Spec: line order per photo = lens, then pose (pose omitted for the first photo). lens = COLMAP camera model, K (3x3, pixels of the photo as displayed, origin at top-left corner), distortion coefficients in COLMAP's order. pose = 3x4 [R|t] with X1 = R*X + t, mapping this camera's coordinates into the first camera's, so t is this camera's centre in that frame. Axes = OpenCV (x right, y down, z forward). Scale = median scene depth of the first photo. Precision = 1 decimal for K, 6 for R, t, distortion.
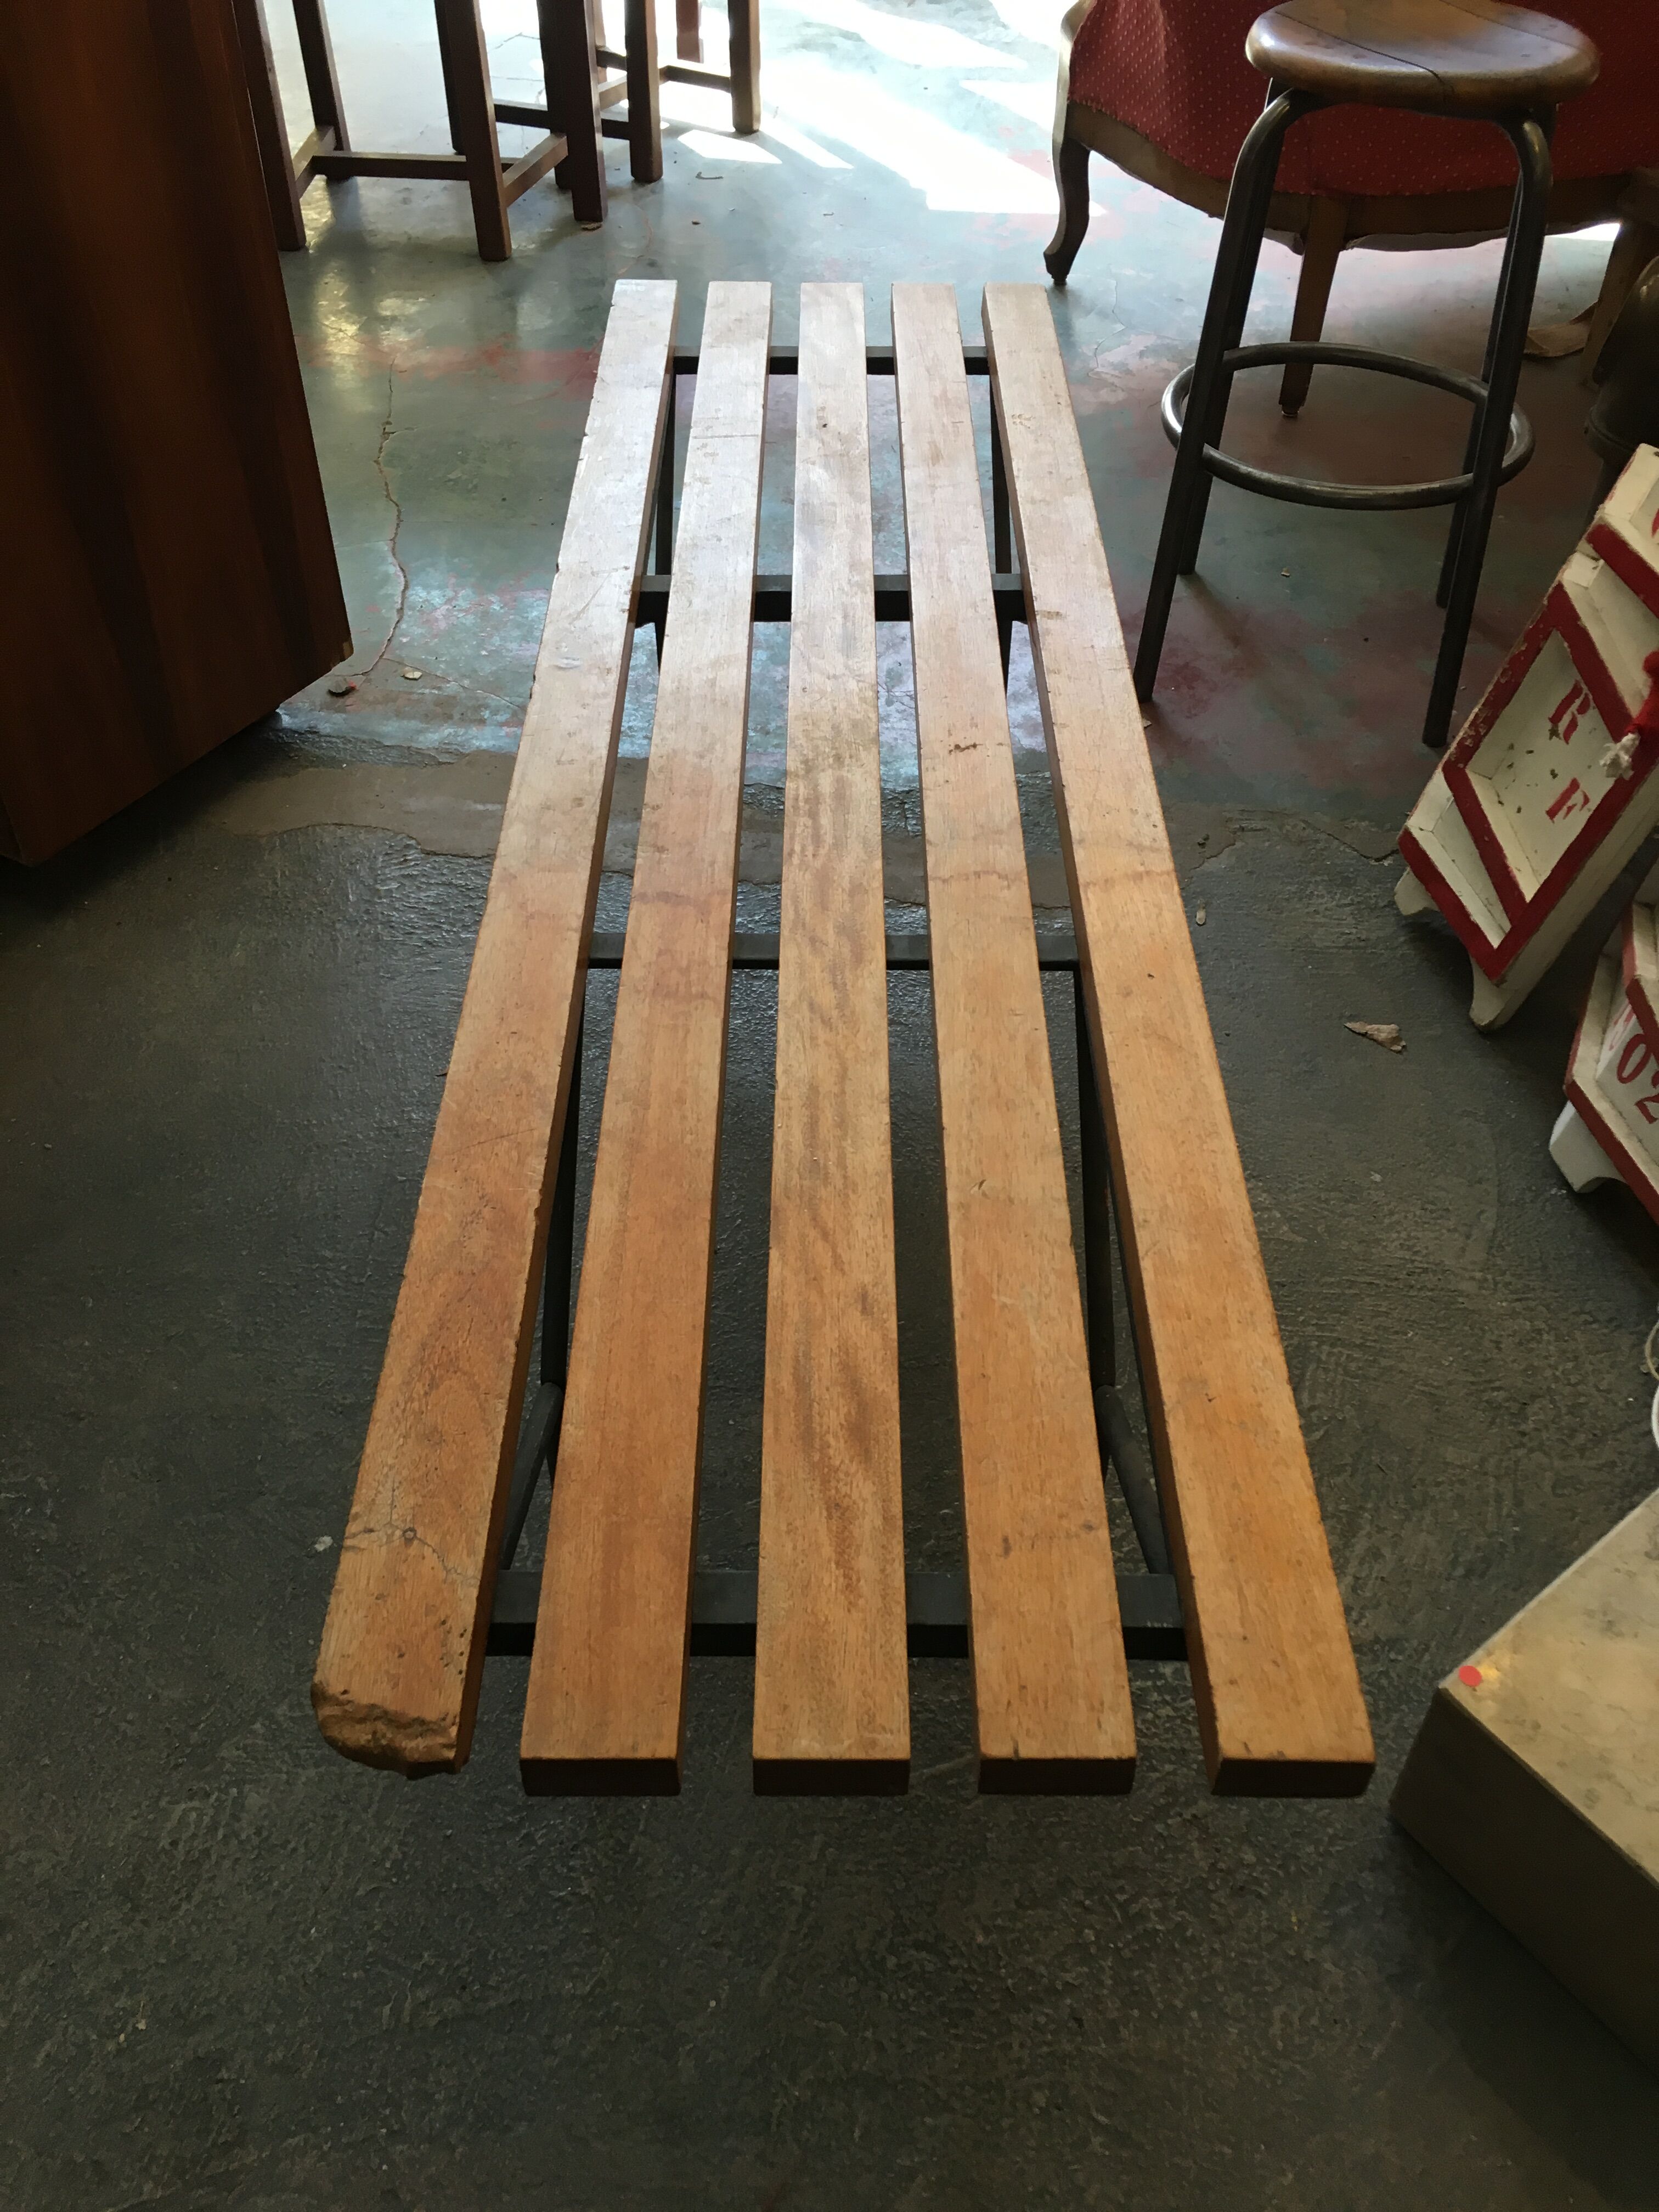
lens RADIAL K [[1883.6, 0, 817.8], [0, 1883.6, 1094.7], [0, 0, 1]] dist [0.060781, -0.082579]
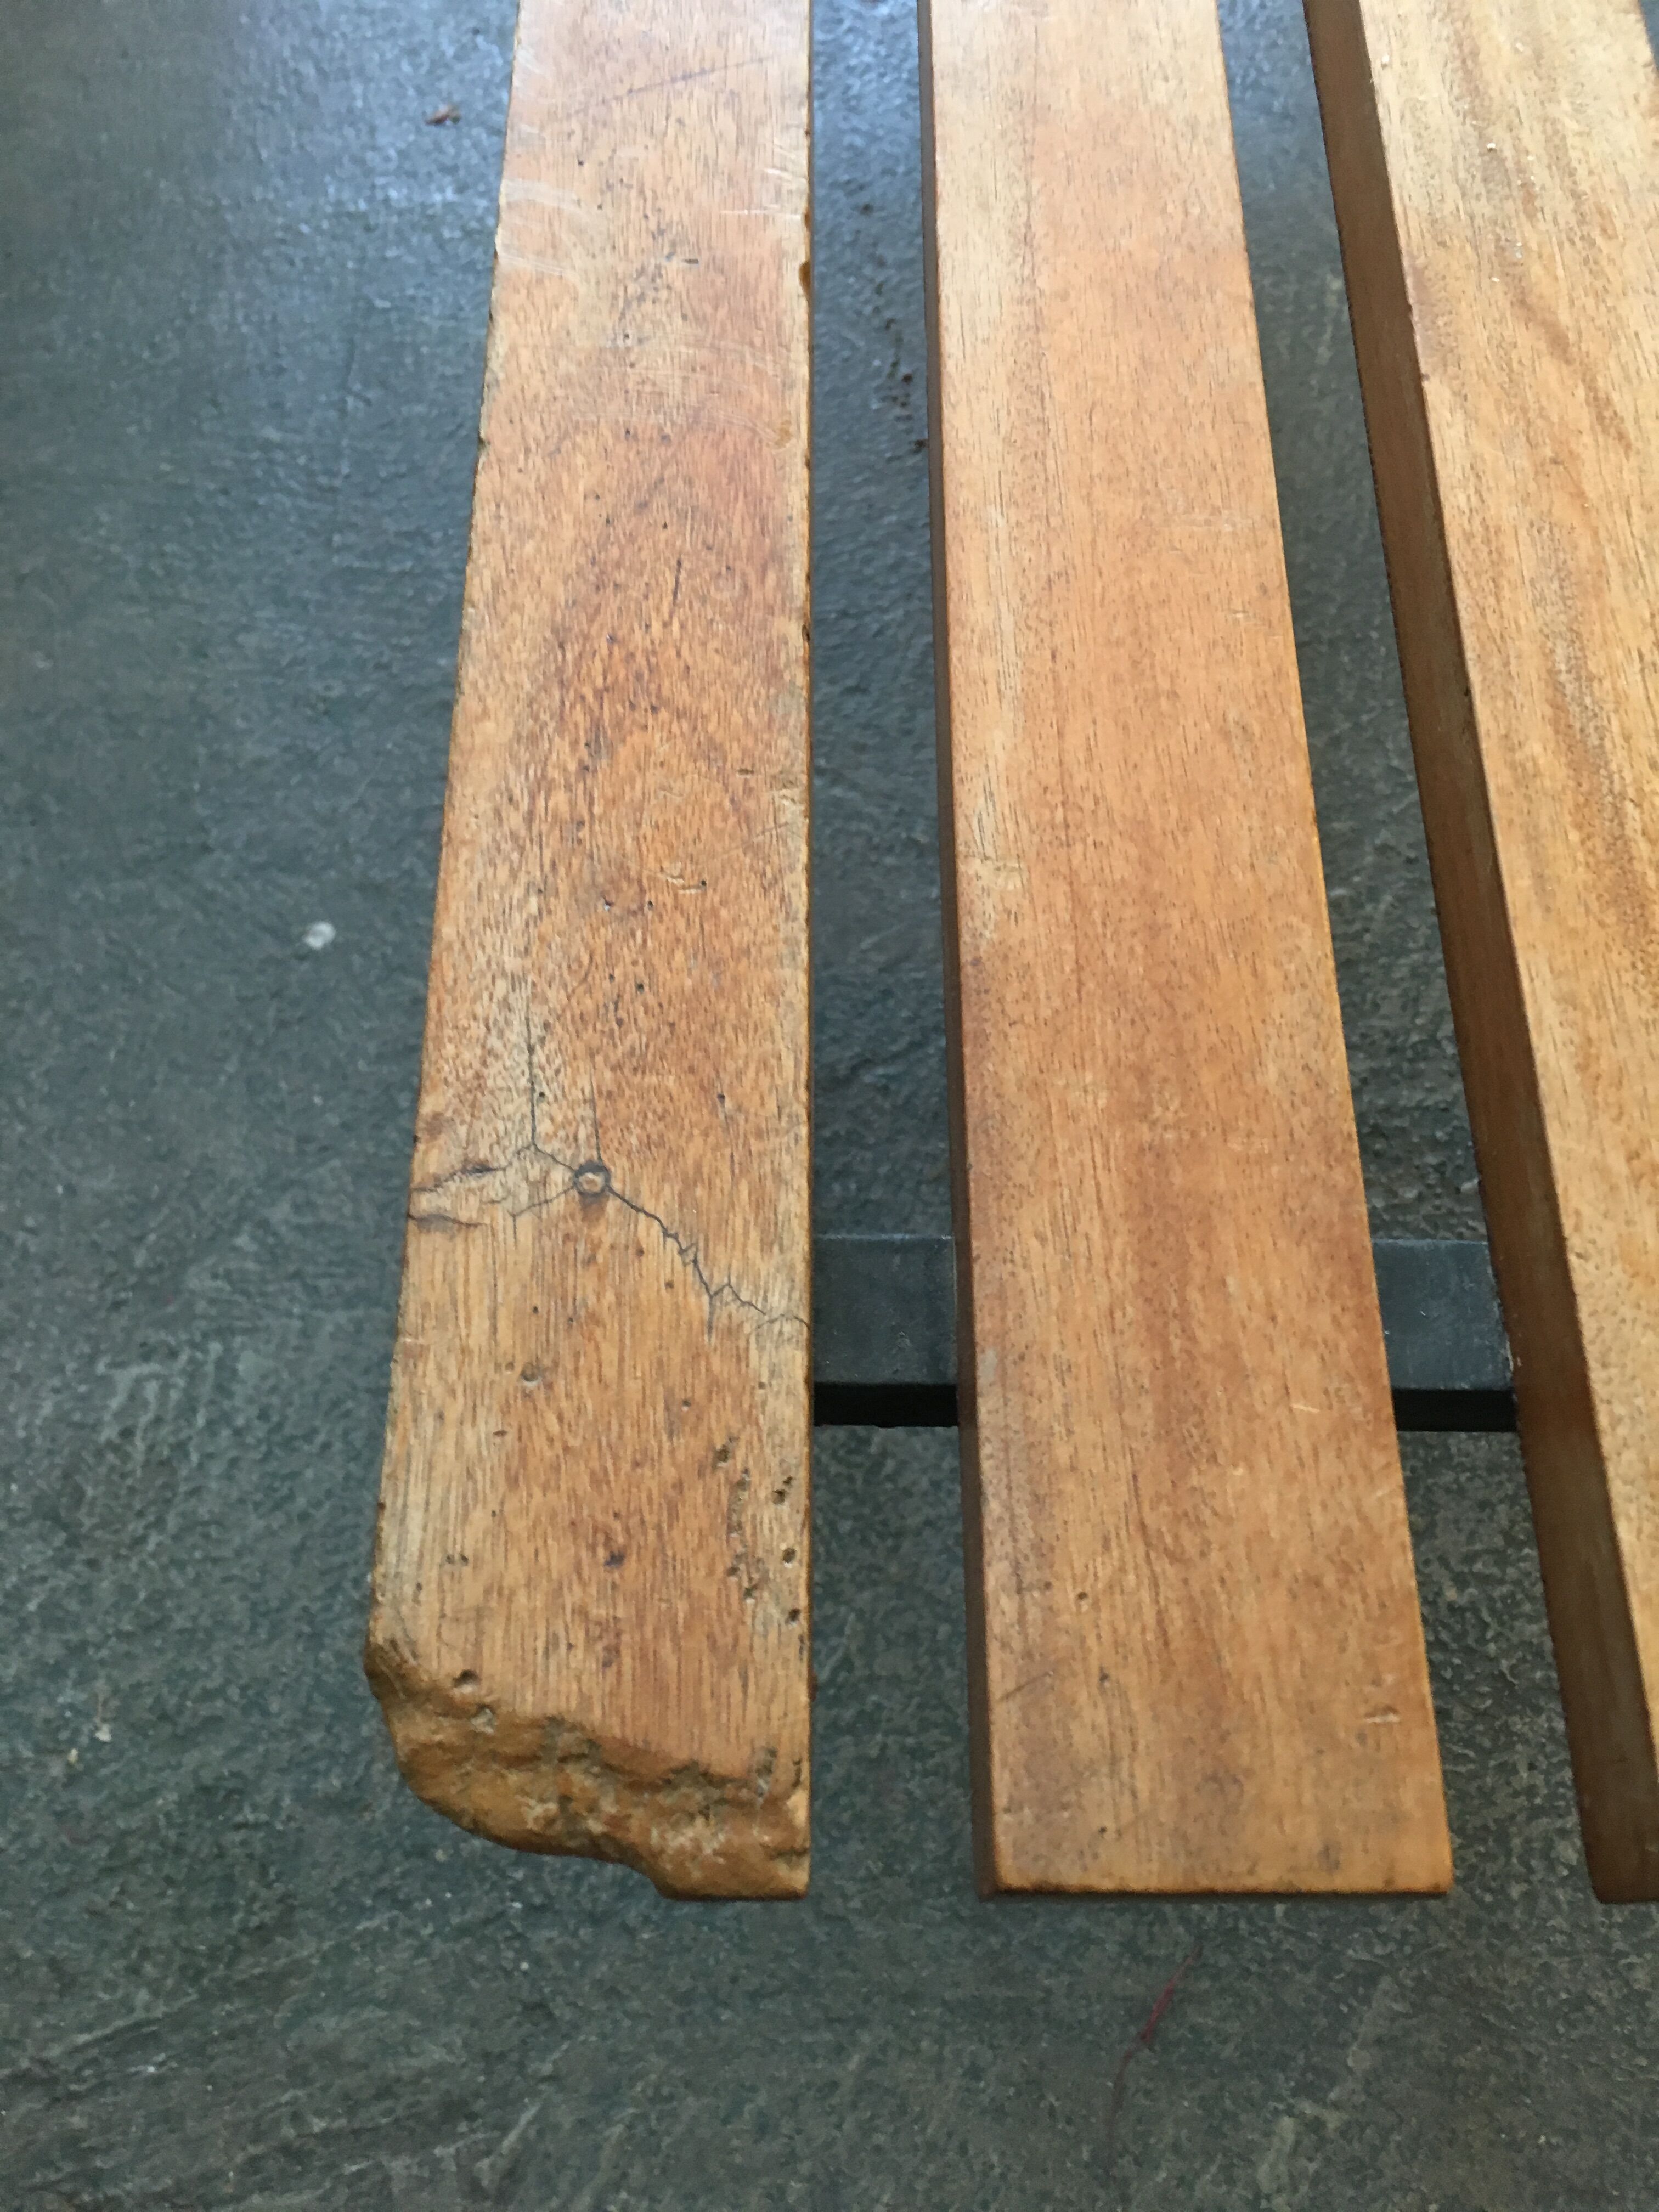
lens RADIAL K [[1883.6, 0, 839.6], [0, 1883.6, 1109.4], [0, 0, 1]] dist [0.060781, -0.082579]
pose [[0.999653, 0.003242, 0.026159, -0.136953], [-0.013255, 0.919621, 0.392583, 0.060101], [-0.022784, -0.392793, 0.919345, 0.518776]]
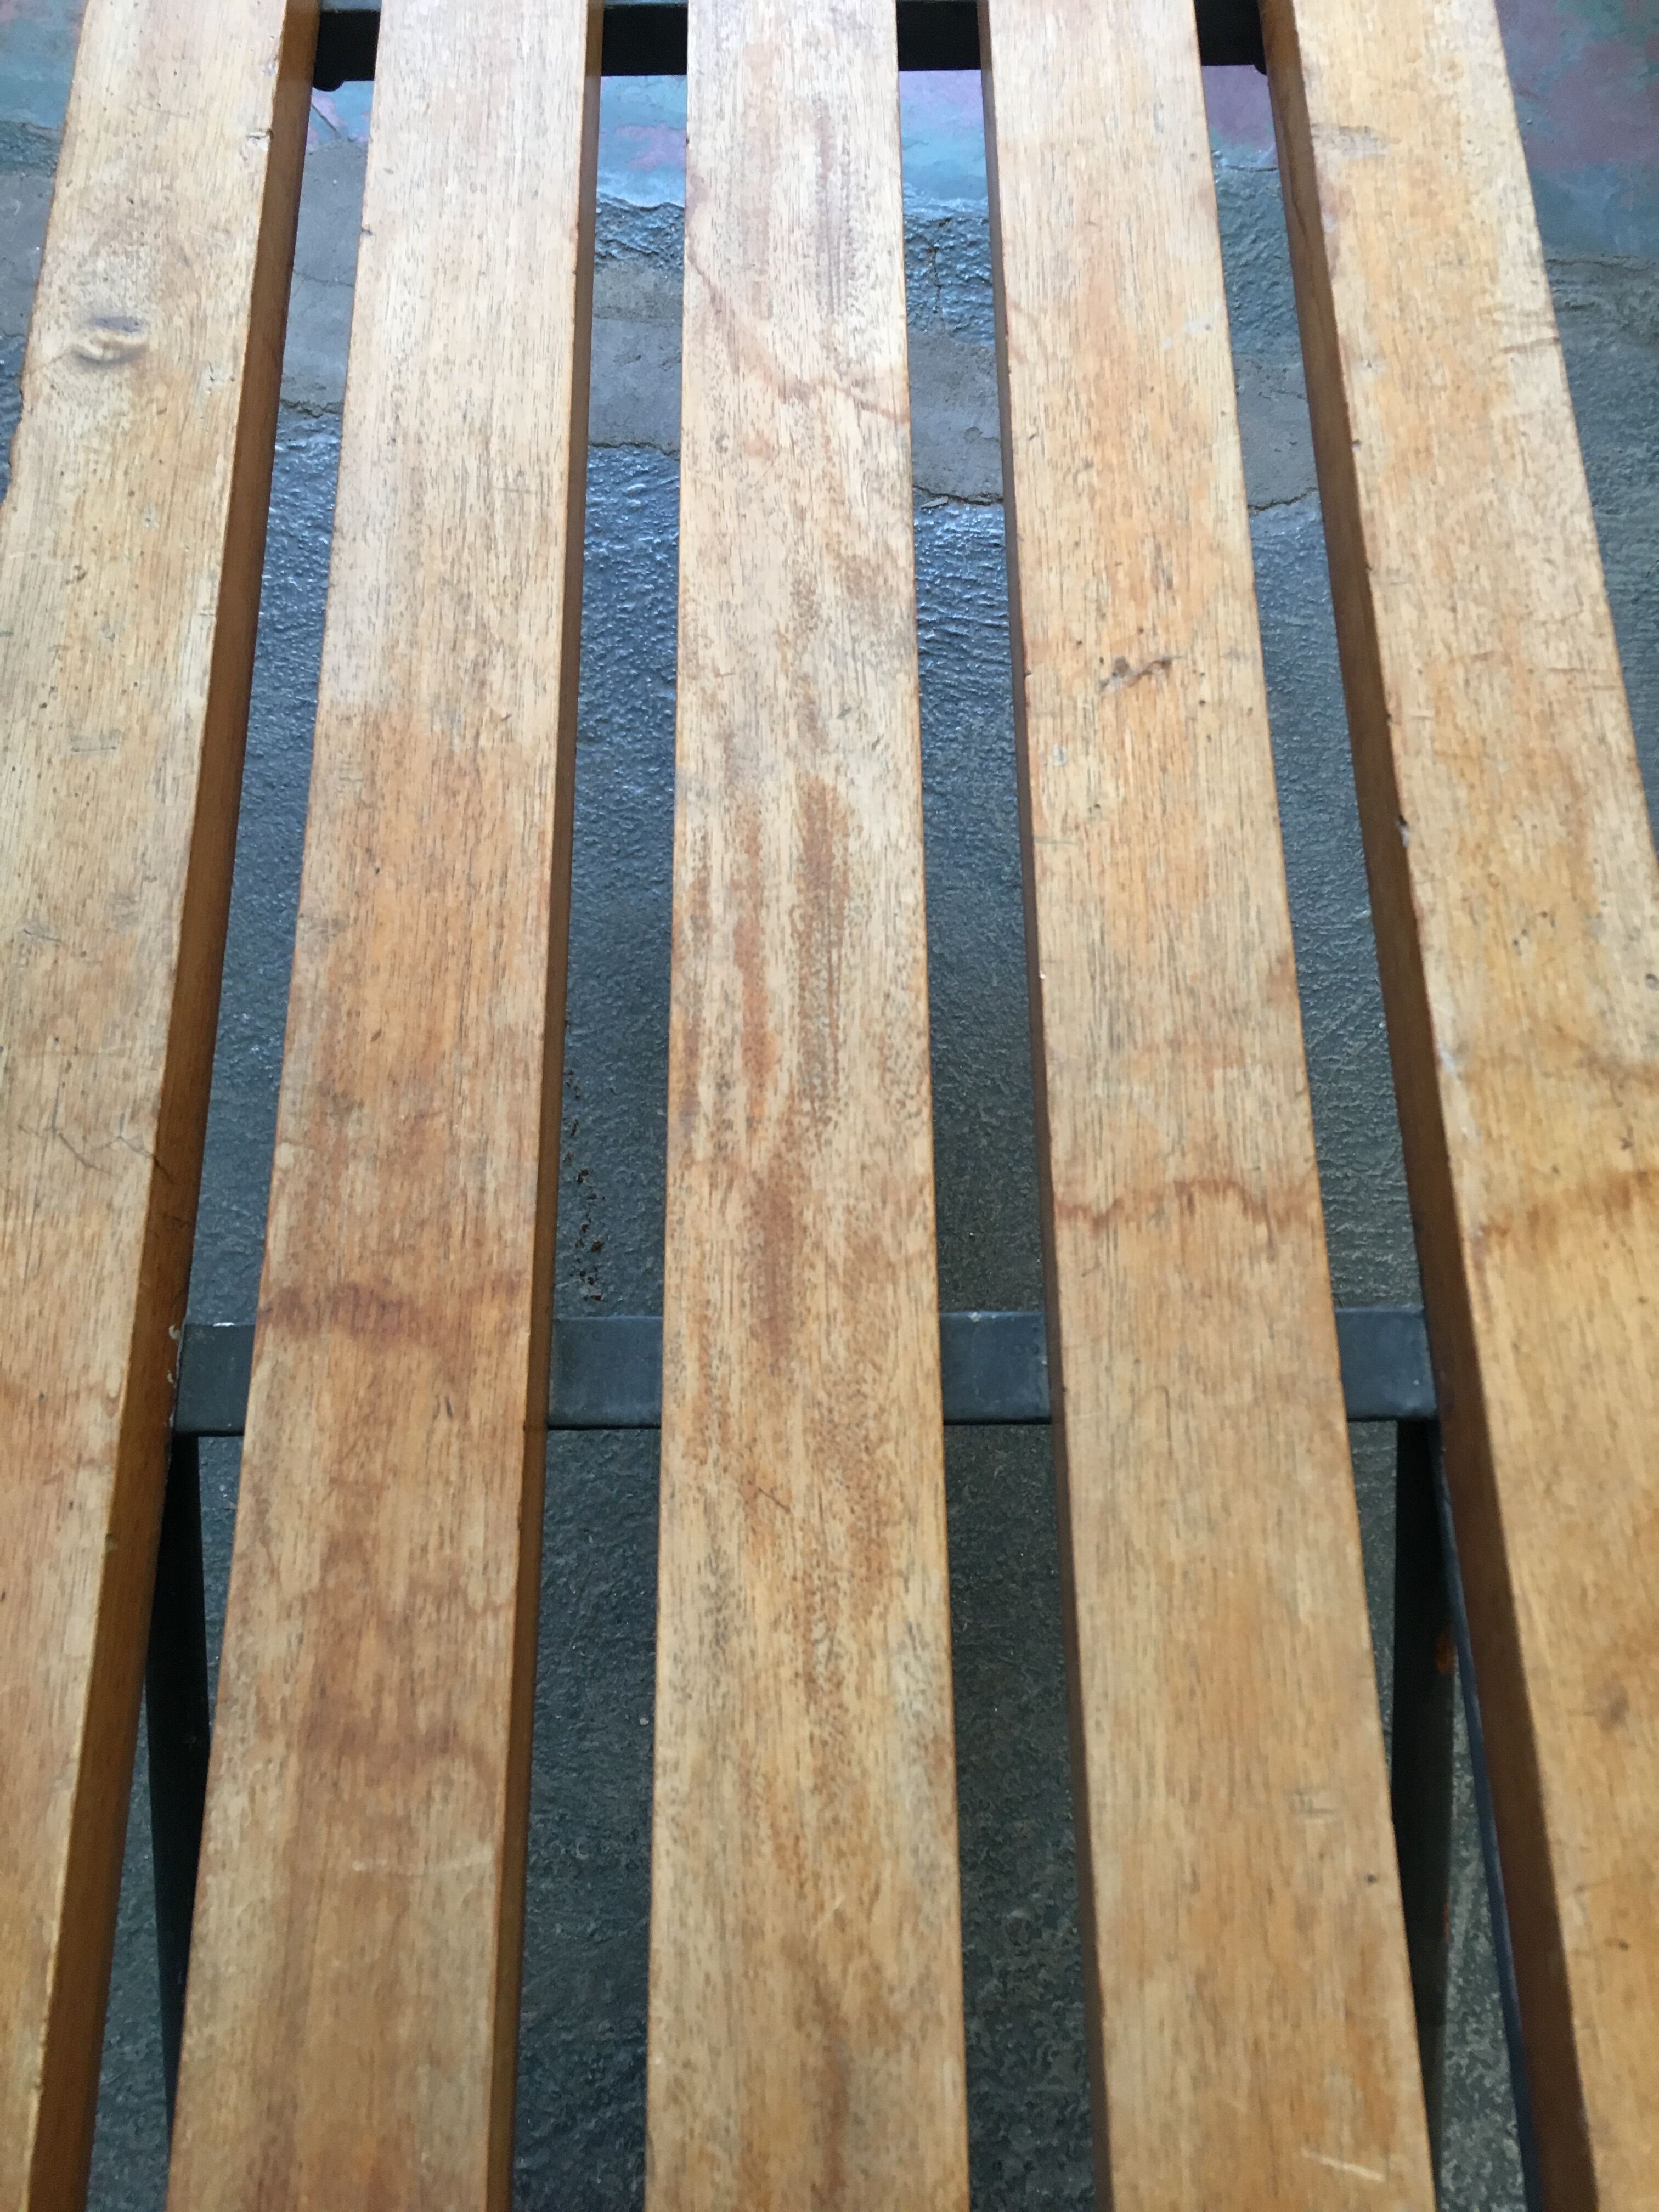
lens RADIAL K [[1883.6, 0, 820.2], [0, 1883.6, 1104.1], [0, 0, 1]] dist [0.060781, -0.082579]
pose [[0.999851, -0.017104, 0.002261, 0.012316], [0.014359, 0.897625, 0.440526, -0.326072], [-0.009564, -0.440428, 0.897737, 0.731458]]
